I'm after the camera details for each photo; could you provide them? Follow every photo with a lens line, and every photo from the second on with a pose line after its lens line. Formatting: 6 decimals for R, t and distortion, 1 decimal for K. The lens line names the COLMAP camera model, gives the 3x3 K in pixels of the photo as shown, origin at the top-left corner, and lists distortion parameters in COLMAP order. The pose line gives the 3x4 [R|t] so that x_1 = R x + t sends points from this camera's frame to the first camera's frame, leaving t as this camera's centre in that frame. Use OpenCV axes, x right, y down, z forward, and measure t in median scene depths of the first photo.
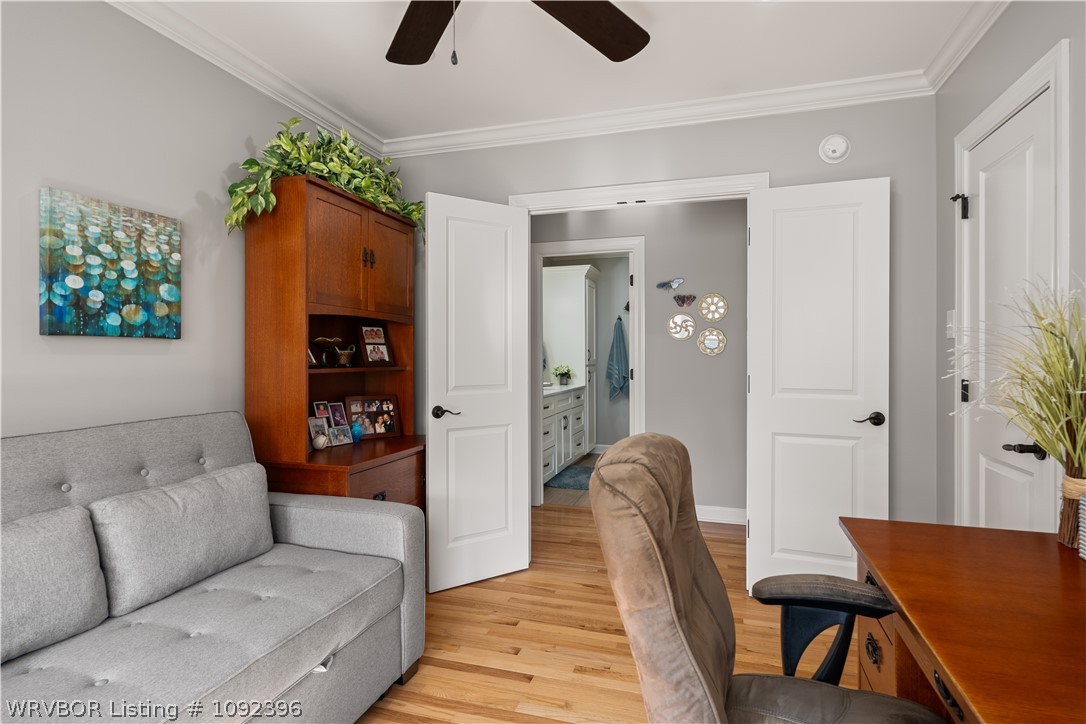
lens RADIAL K [[582.9, 0, 542.0], [0, 582.9, 360.3], [0, 0, 1]] dist [0.000697, 0.000156]
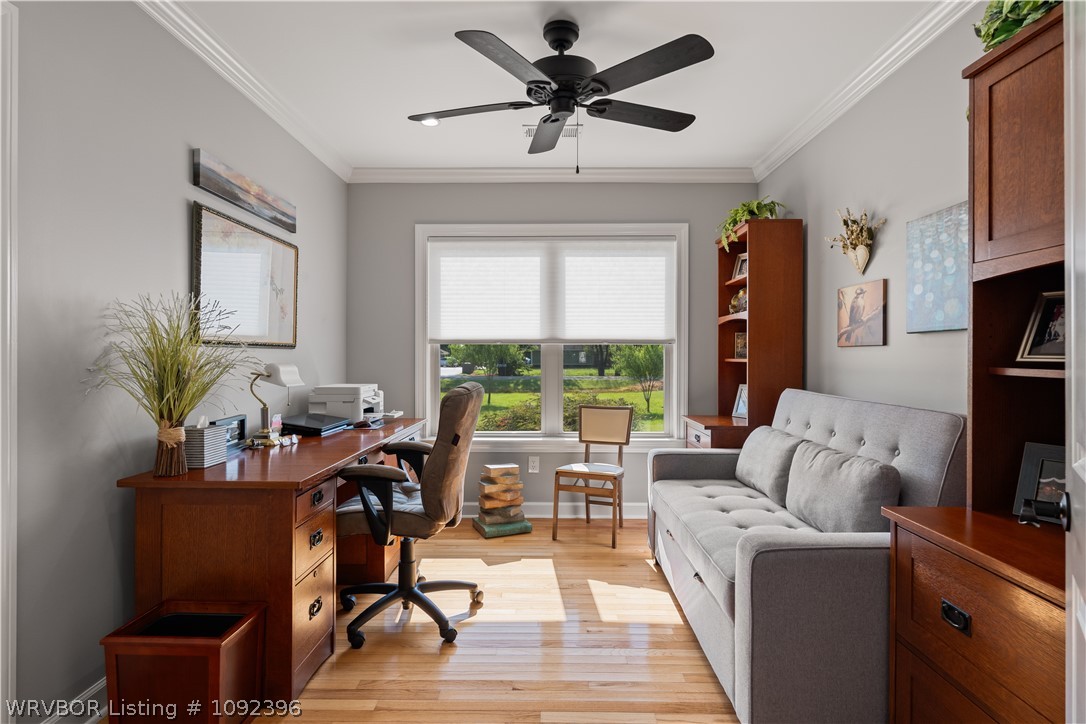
lens RADIAL K [[582.9, 0, 542.4], [0, 582.9, 356.5], [0, 0, 1]] dist [0.000697, 0.000156]
pose [[-0.956081, 0.003442, -0.293081, 0.304635], [0.000485, 0.999948, 0.010160, -0.006405], [0.293101, 0.009572, -0.956034, 1.866362]]
